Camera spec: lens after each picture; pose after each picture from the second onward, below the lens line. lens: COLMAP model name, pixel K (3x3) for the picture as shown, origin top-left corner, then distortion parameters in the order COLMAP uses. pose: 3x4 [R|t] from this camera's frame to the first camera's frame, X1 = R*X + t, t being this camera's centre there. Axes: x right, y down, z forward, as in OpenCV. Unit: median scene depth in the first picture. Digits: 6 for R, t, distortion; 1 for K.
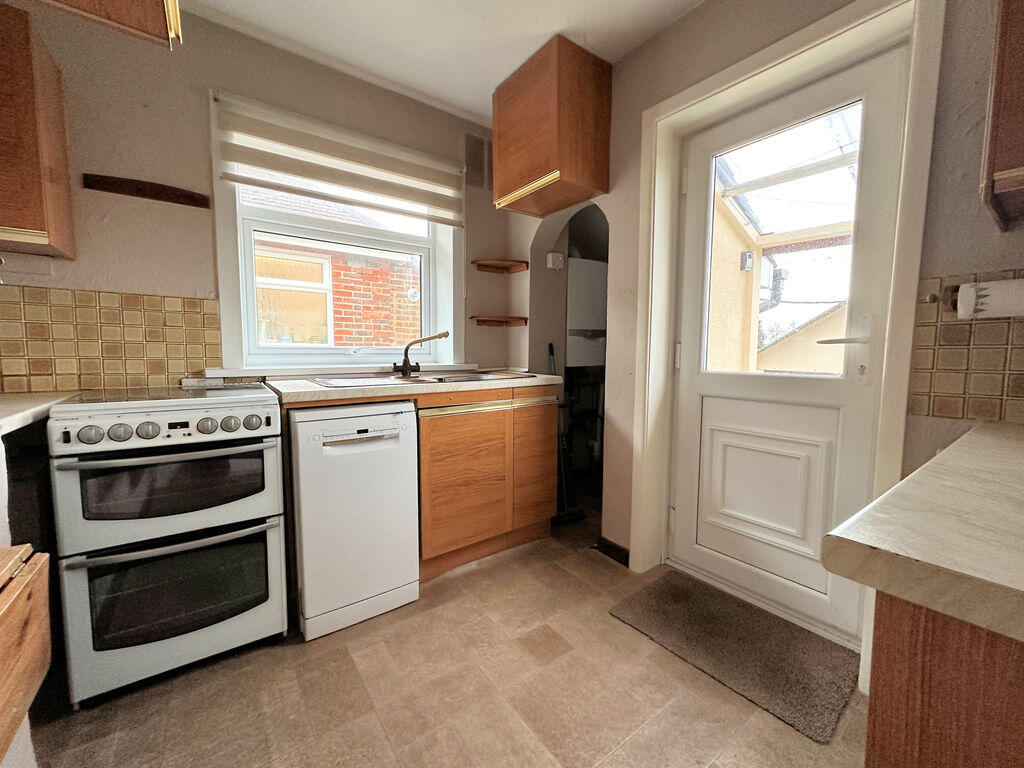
lens RADIAL K [[419.4, 0, 510.4], [0, 419.4, 382.7], [0, 0, 1]] dist [0.003426, -0.000117]
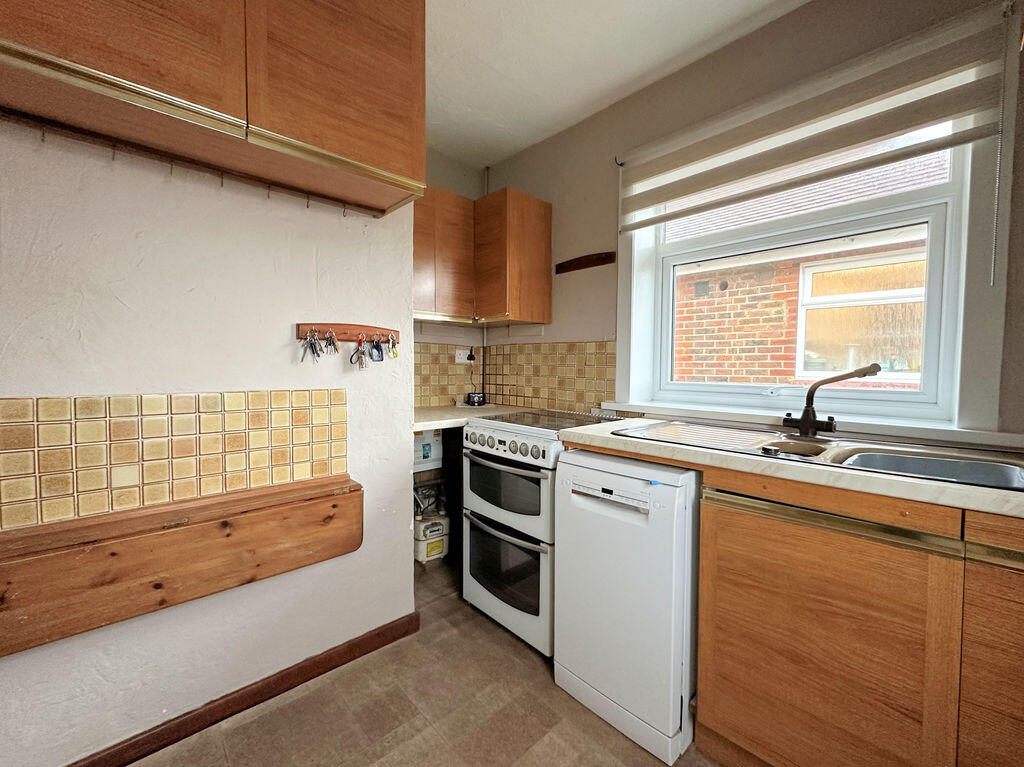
lens RADIAL K [[419.4, 0, 509.1], [0, 419.4, 382.5], [0, 0, 1]] dist [0.003426, -0.000117]
pose [[0.116669, 0.033812, -0.992595, 0.440634], [-0.086271, 0.995988, 0.023787, -0.100930], [0.989417, 0.082857, 0.119118, 0.678080]]
